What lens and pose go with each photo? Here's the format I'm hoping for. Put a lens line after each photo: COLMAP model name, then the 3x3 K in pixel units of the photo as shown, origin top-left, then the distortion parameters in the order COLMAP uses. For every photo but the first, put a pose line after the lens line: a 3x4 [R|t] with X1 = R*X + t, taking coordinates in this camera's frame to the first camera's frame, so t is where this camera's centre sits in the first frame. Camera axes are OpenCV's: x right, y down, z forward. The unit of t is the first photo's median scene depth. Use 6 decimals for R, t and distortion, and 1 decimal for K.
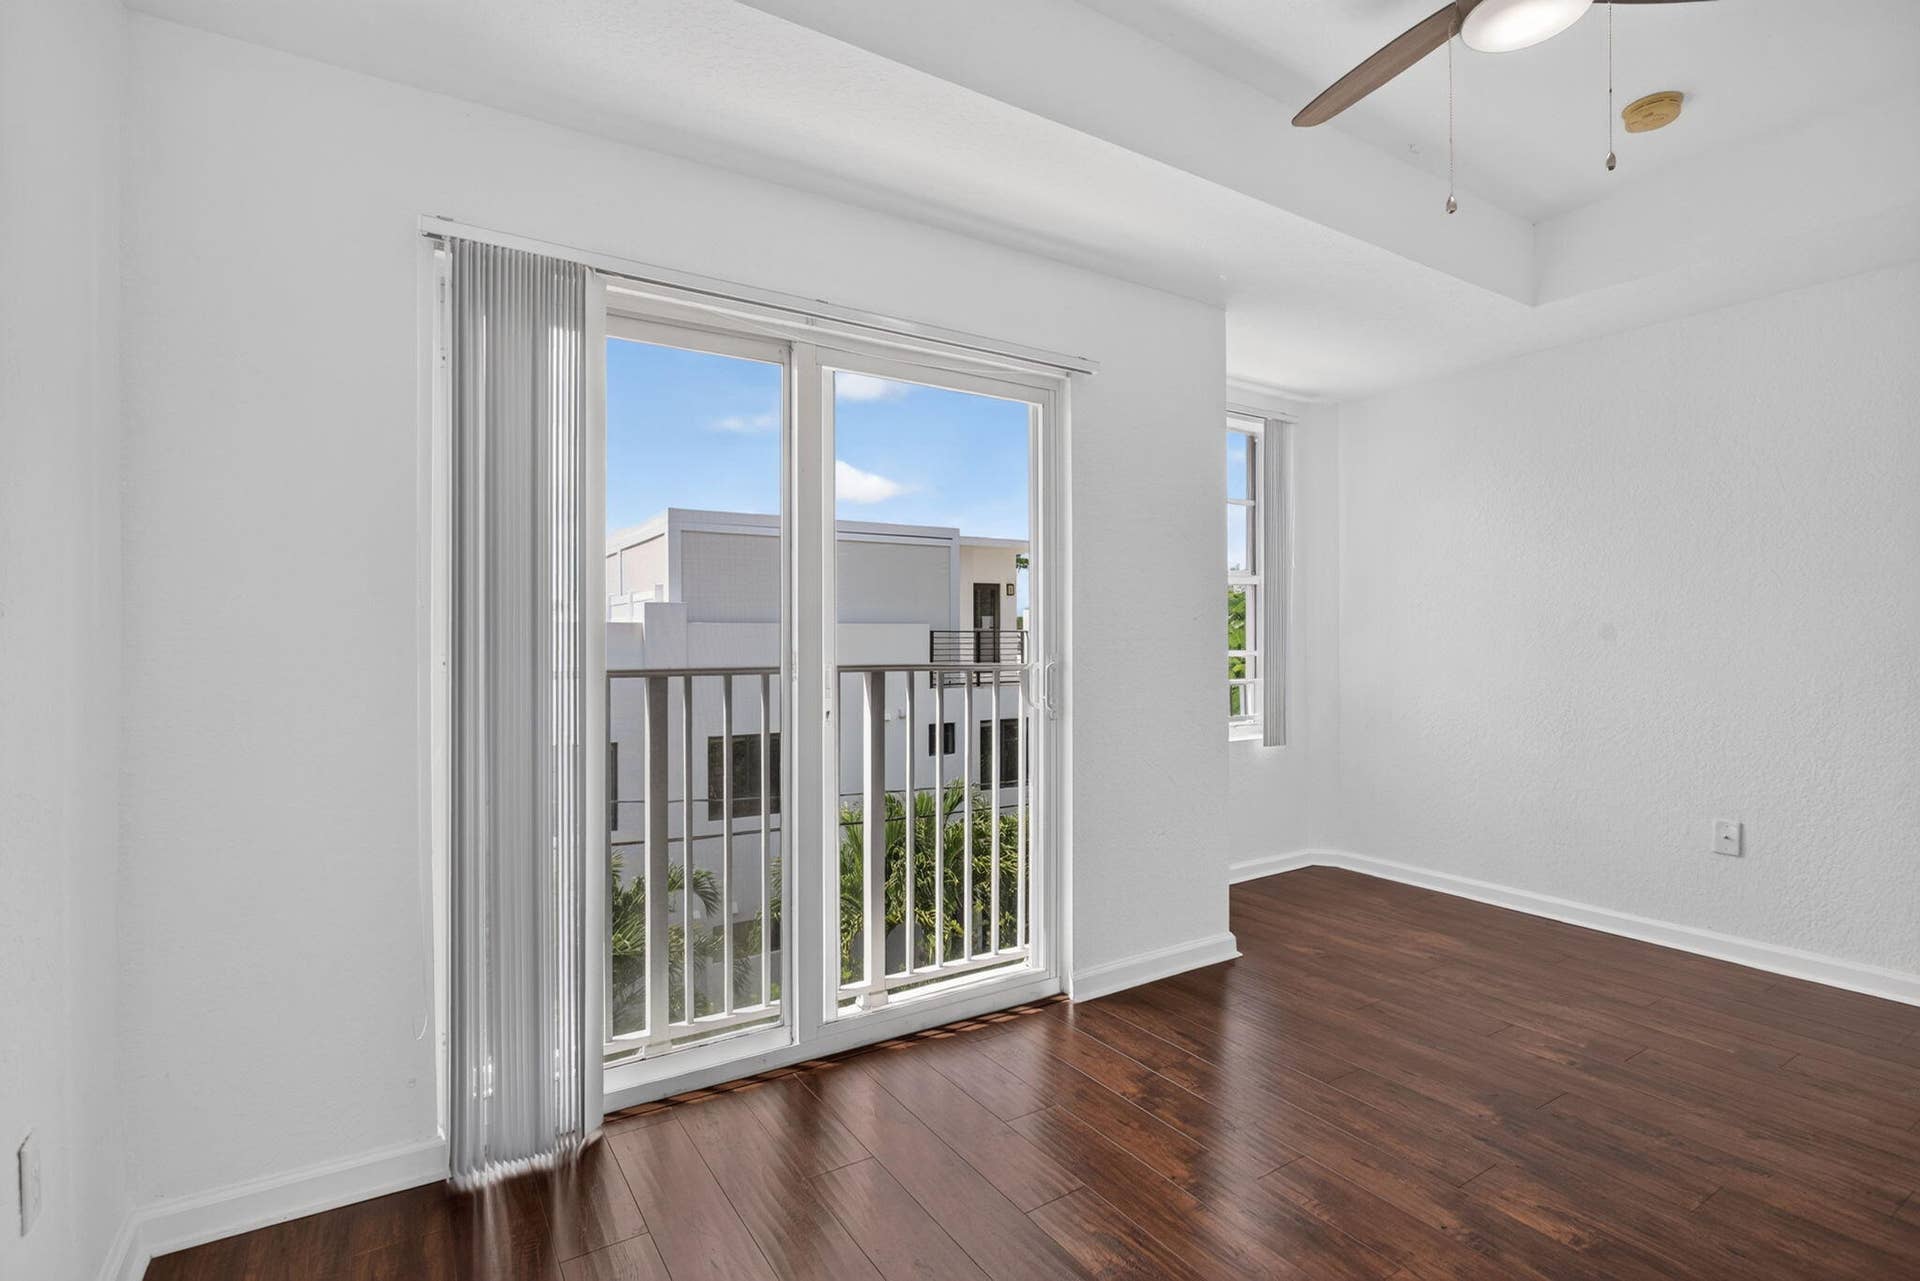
lens RADIAL K [[913.9, 0, 949.2], [0, 913.9, 649.8], [0, 0, 1]] dist [-0.002246, 0.000437]
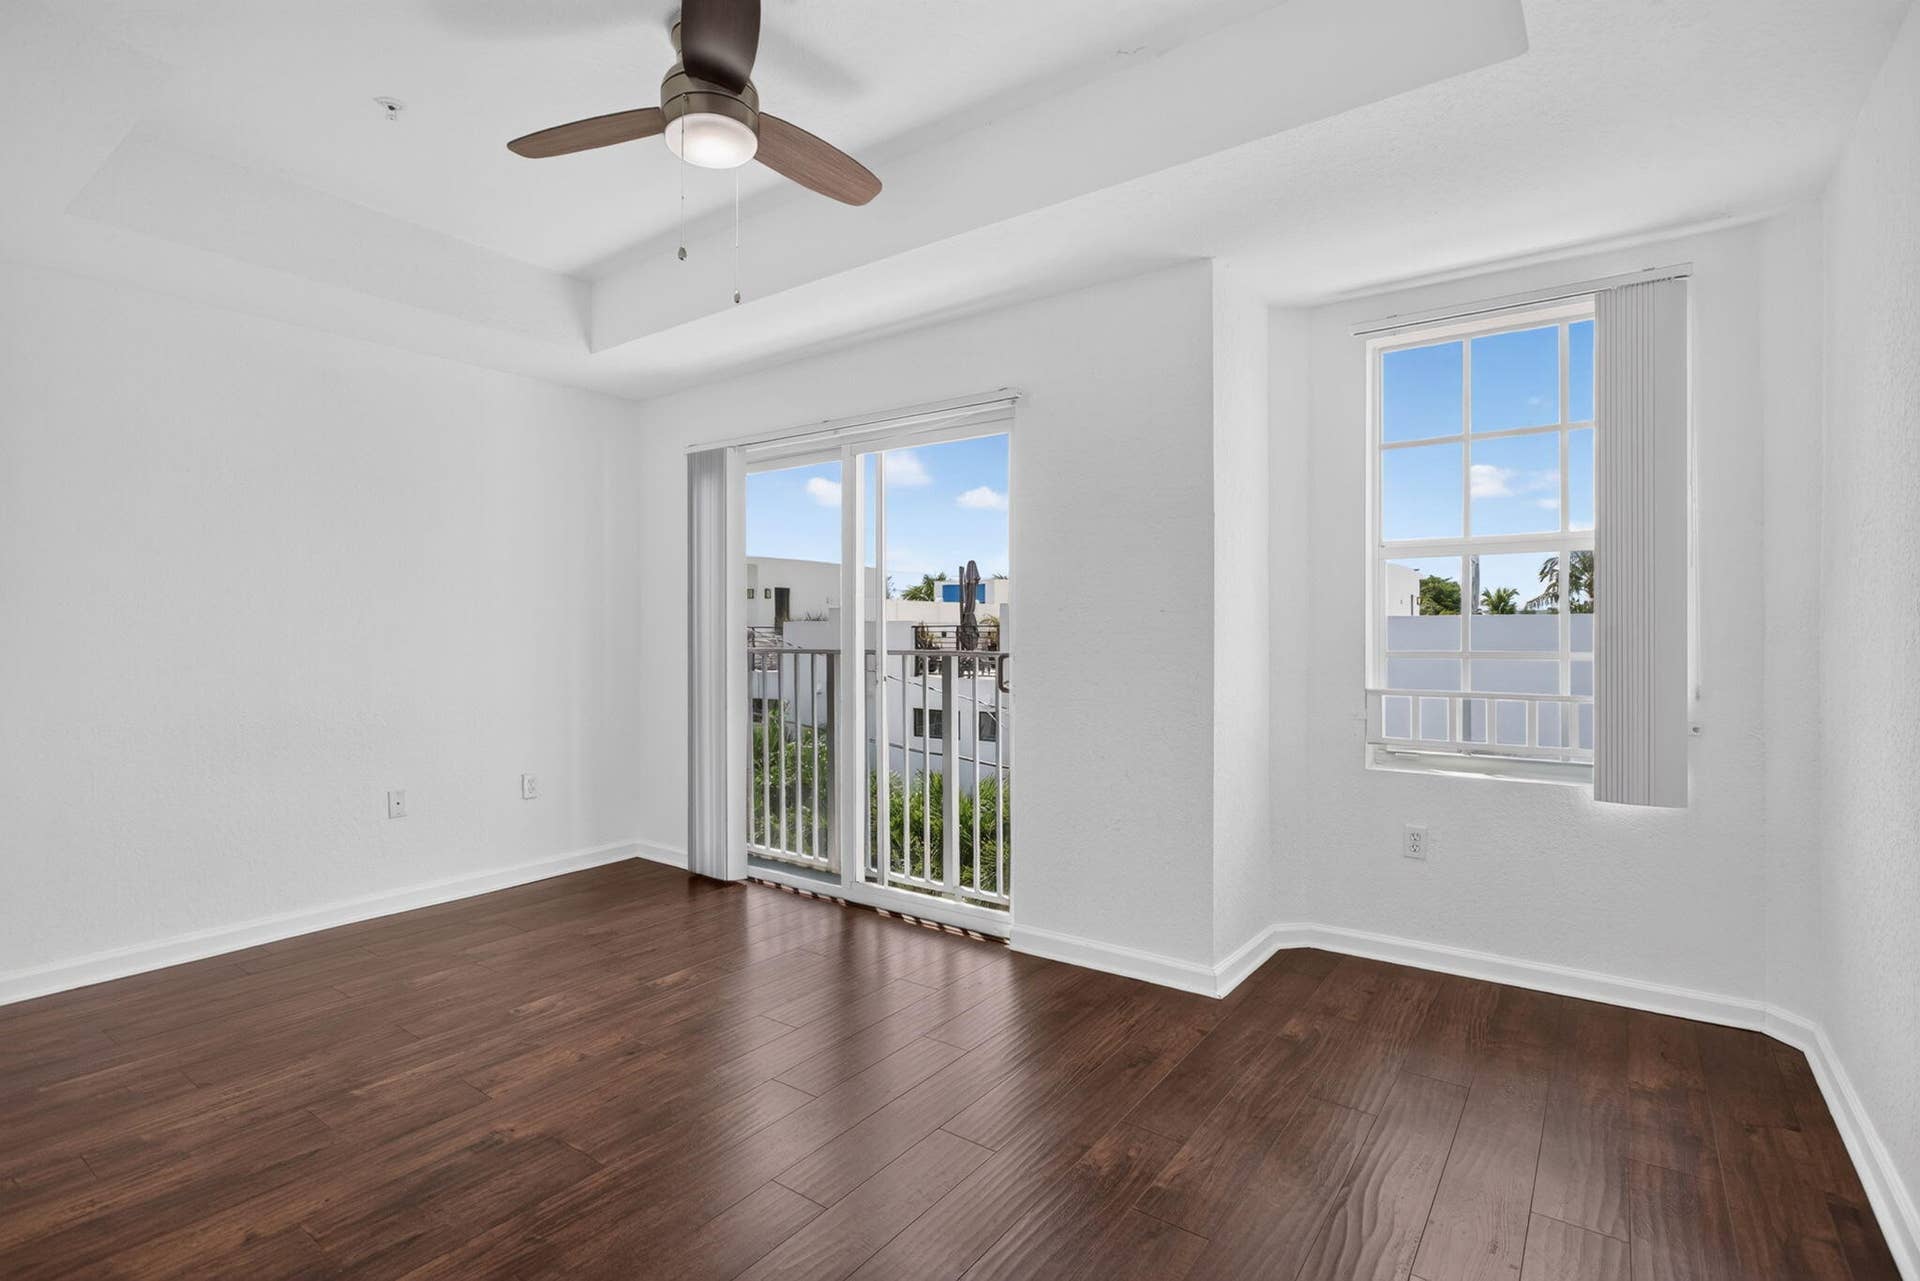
lens RADIAL K [[914.1, 0, 960.0], [0, 914.1, 640.5], [0, 0, 1]] dist [0.038861, 0.000183]
pose [[0.373844, 0.011349, -0.927422, 1.288702], [-0.007757, 0.999928, 0.009109, -0.013015], [0.927459, 0.003789, 0.373906, 0.550993]]
